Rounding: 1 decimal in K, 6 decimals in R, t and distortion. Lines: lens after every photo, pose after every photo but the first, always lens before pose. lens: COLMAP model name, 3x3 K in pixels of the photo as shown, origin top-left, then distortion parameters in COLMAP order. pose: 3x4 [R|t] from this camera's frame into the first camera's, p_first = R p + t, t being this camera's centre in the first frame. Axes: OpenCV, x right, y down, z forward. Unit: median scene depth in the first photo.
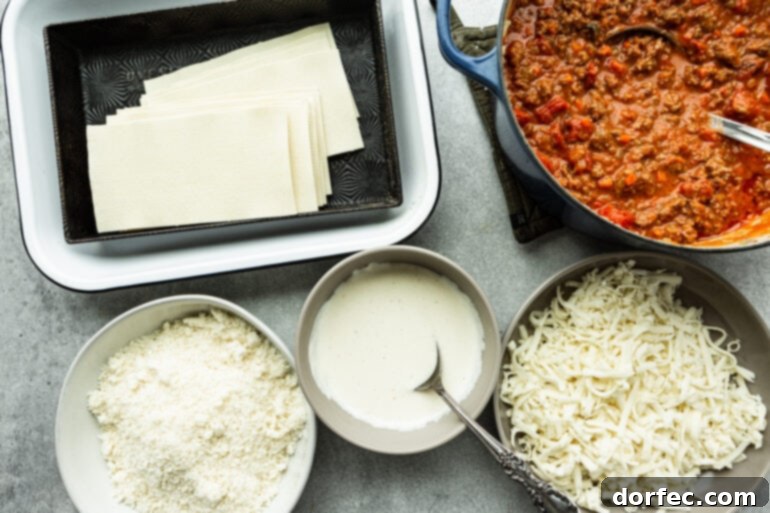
lens RADIAL K [[531.4, 0, 385.0], [0, 531.4, 256.5], [0, 0, 1]] dist [-0.000608, 0.002367]
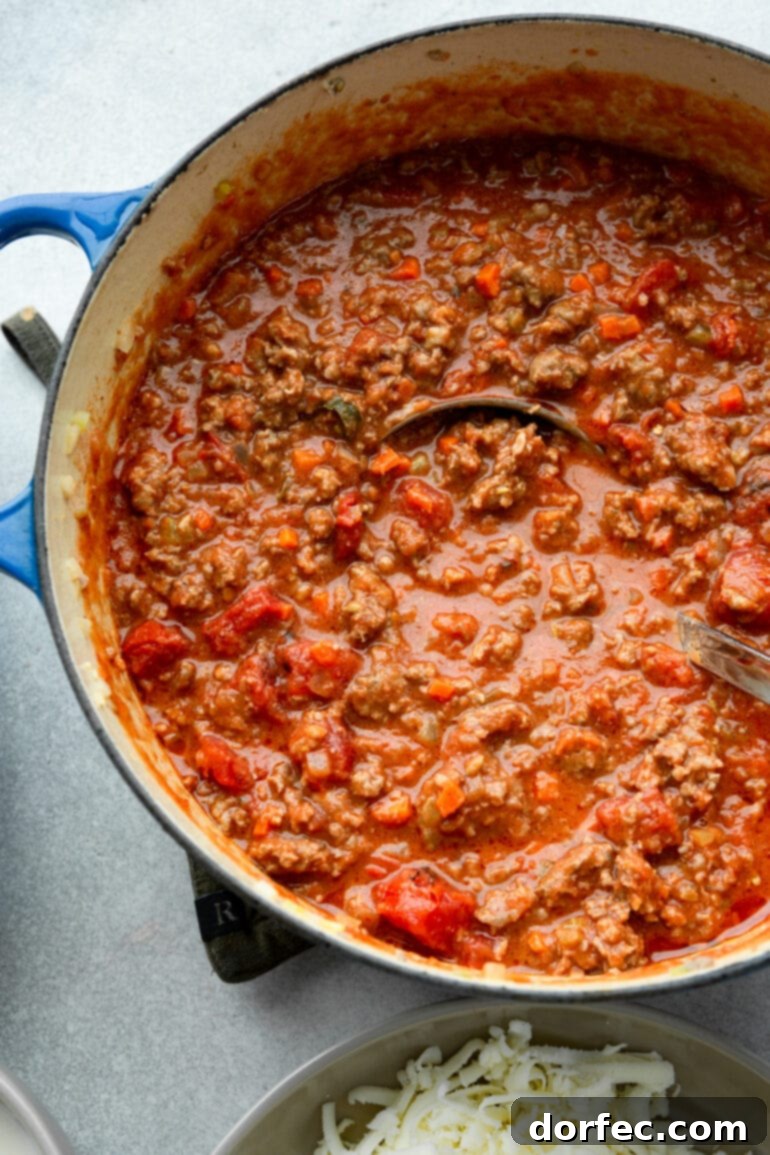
lens RADIAL K [[1790.3, 0, 385.0], [0, 1790.3, 577.5], [0, 0, 1]] dist [-0.019144, 0.113119]
pose [[0.999045, -0.041986, -0.012128, 0.429416], [0.038240, 0.974177, -0.222523, -0.020211], [0.021158, 0.221847, 0.974852, -0.240647]]
